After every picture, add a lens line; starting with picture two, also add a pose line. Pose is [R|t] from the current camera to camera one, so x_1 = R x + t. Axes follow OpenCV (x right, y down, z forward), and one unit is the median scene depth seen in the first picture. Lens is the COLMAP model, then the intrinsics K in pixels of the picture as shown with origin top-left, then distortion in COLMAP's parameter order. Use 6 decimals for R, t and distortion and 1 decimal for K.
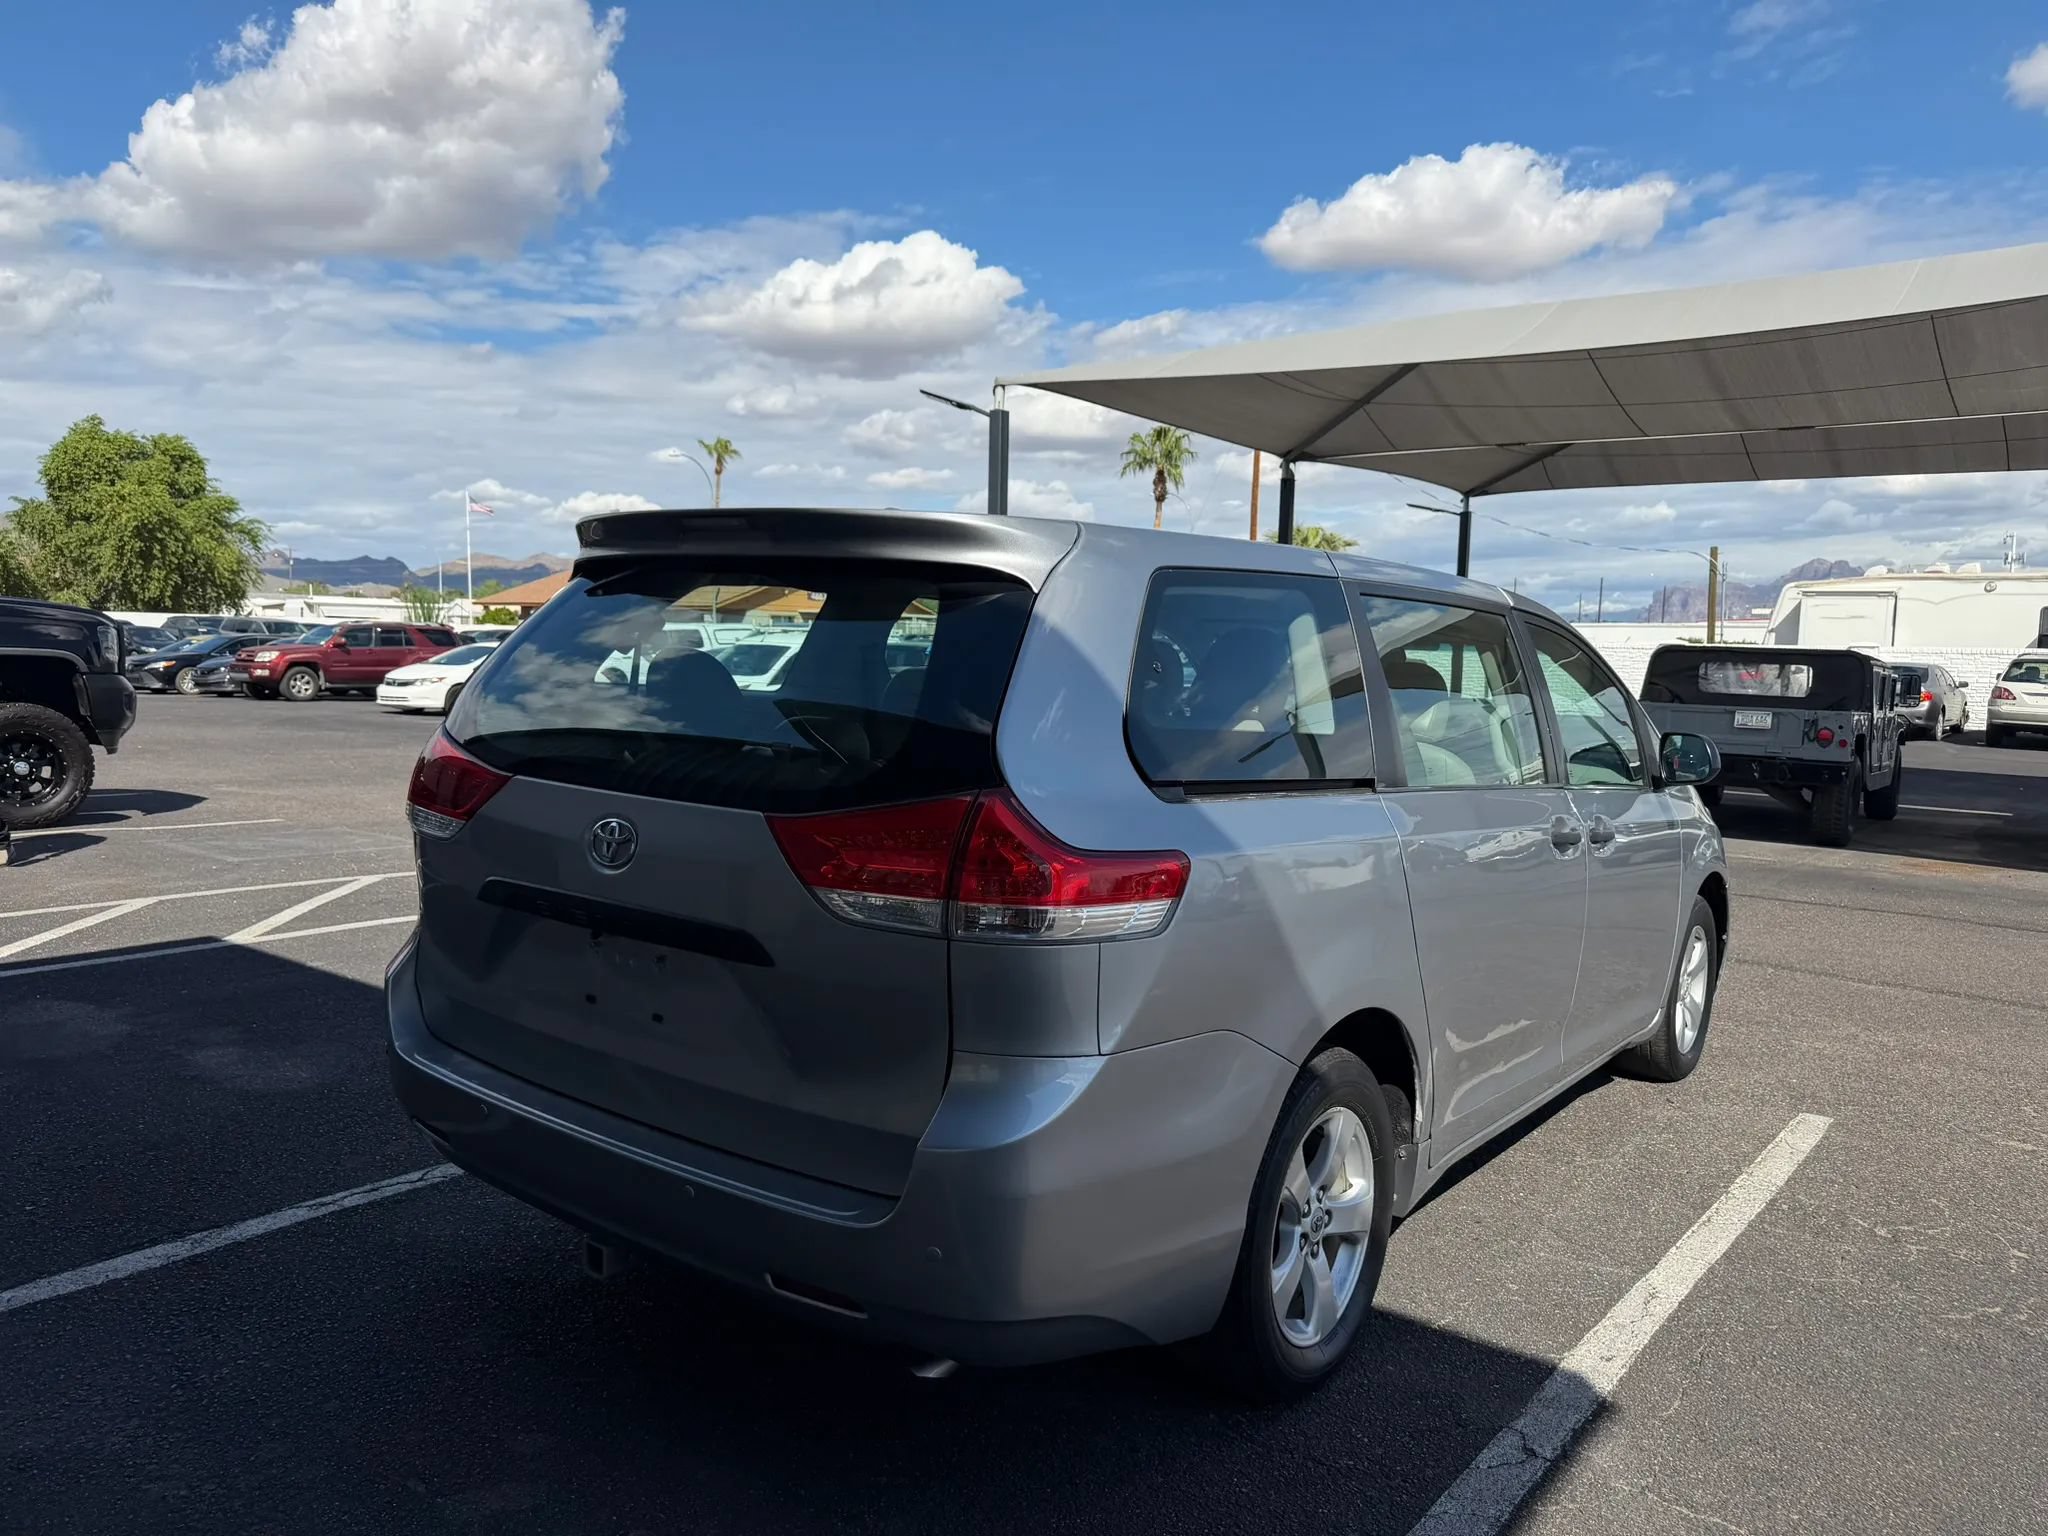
lens RADIAL K [[1441.8, 0, 1024.1], [0, 1441.8, 764.0], [0, 0, 1]] dist [0.021044, -0.035775]
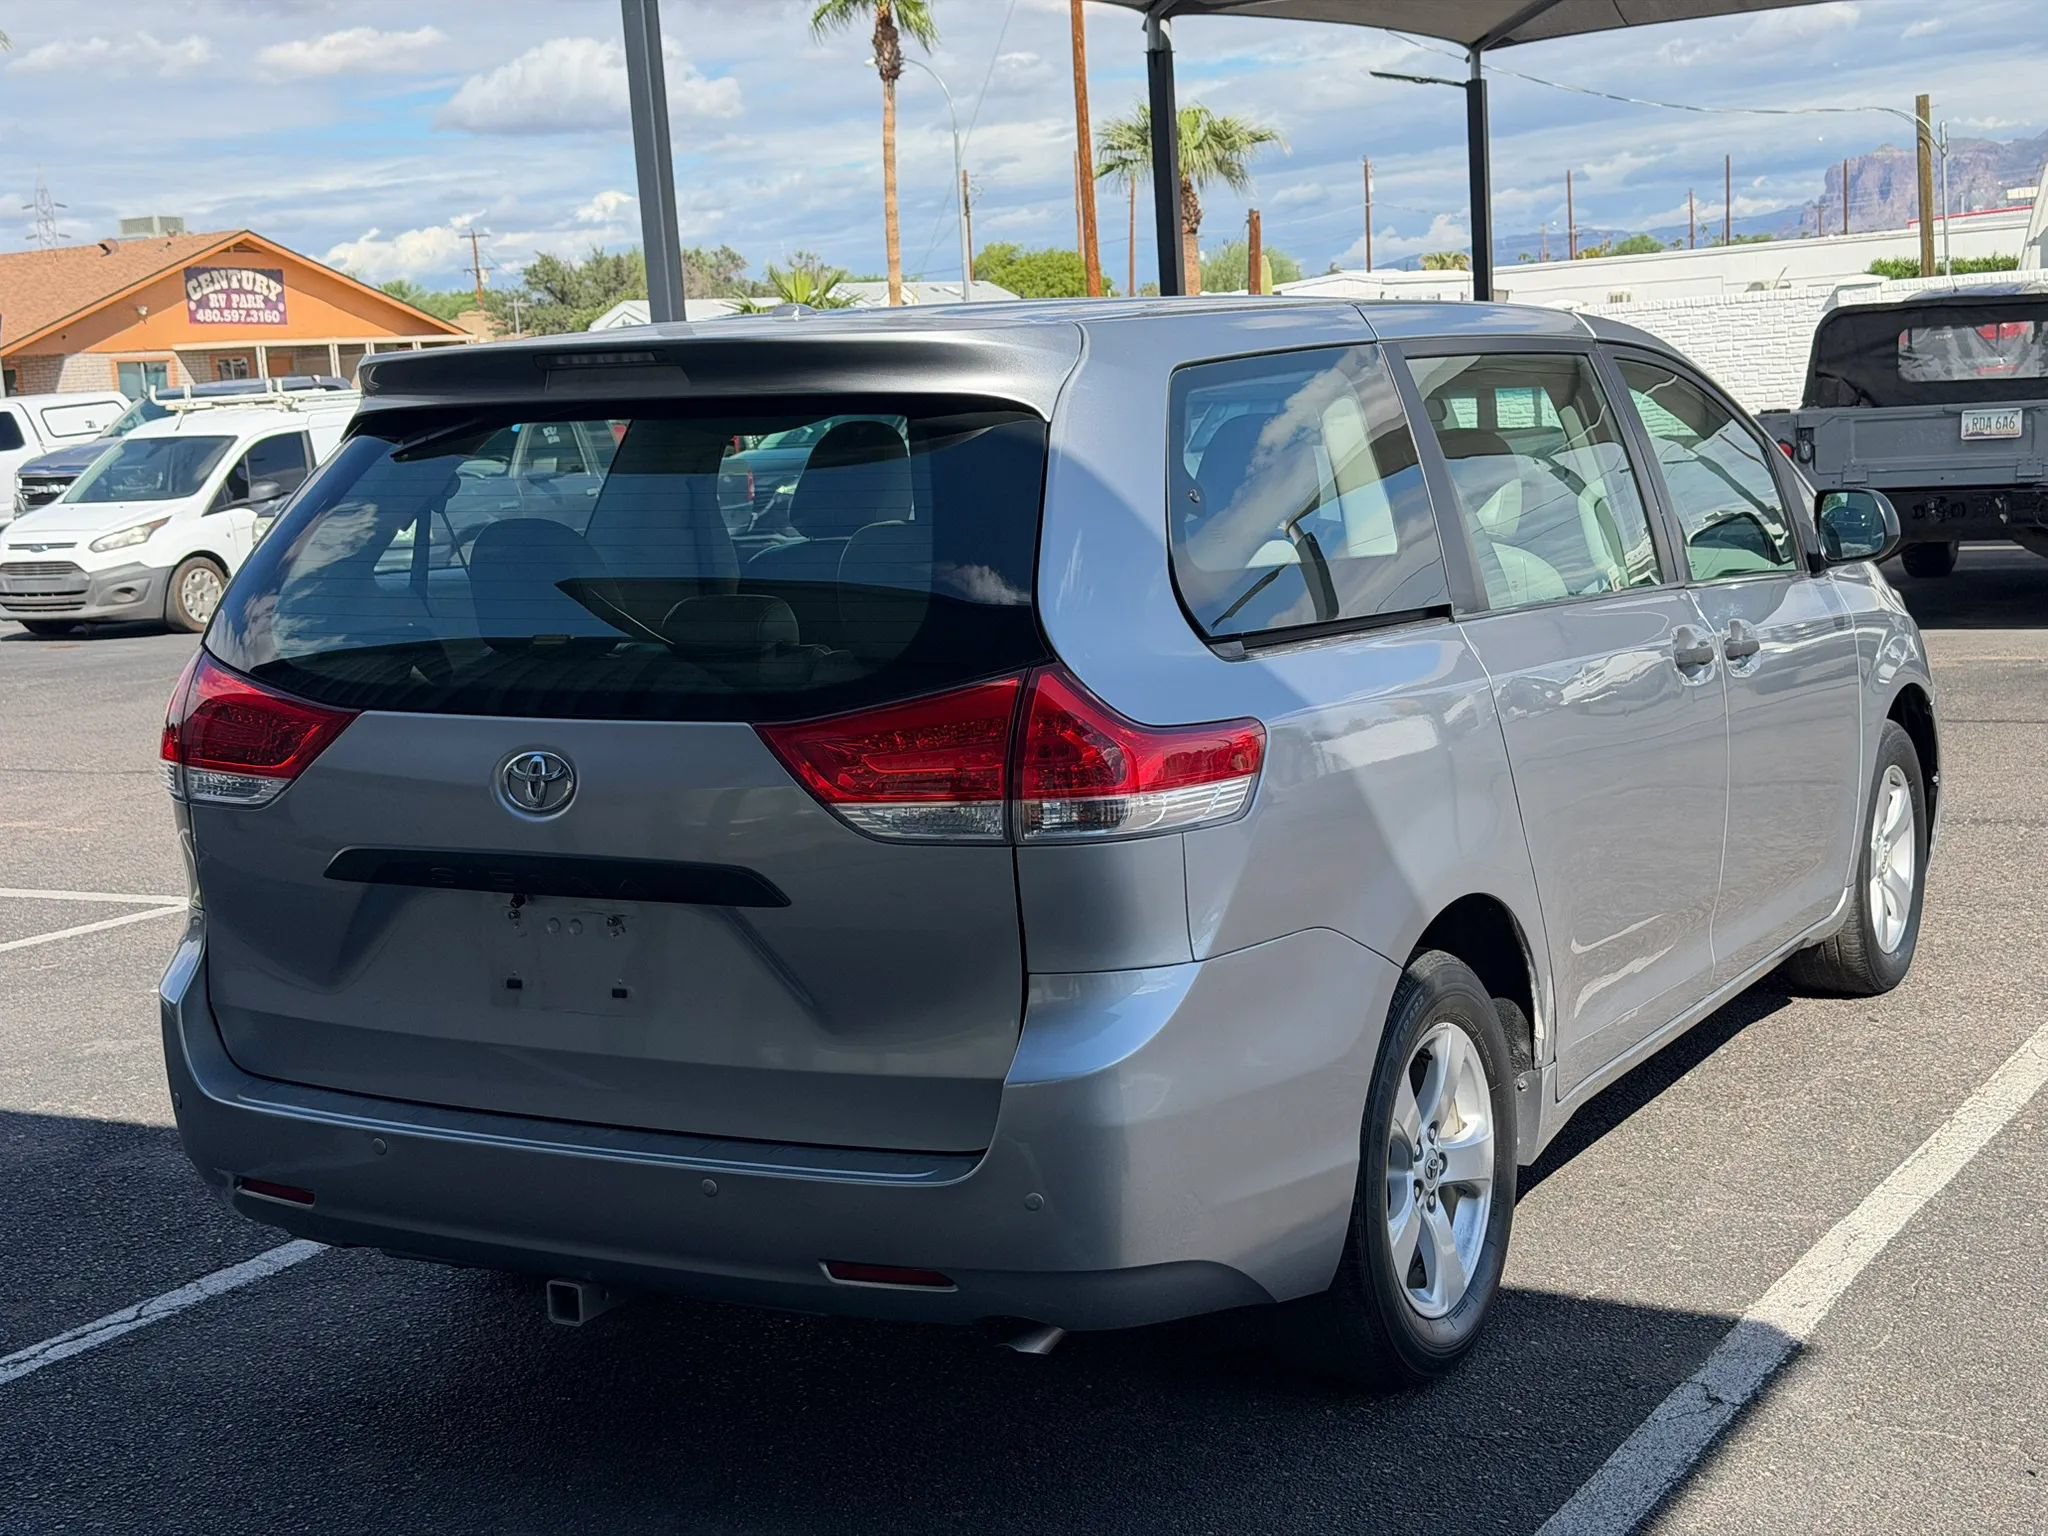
lens RADIAL K [[2834.2, 0, 1010.8], [0, 2834.2, 789.3], [0, 0, 1]] dist [0.104403, 0.000000]
pose [[0.987473, -0.104584, 0.118147, -0.137673], [0.096519, 0.992720, 0.072052, -0.018237], [-0.124822, -0.059746, 0.990379, -0.371002]]
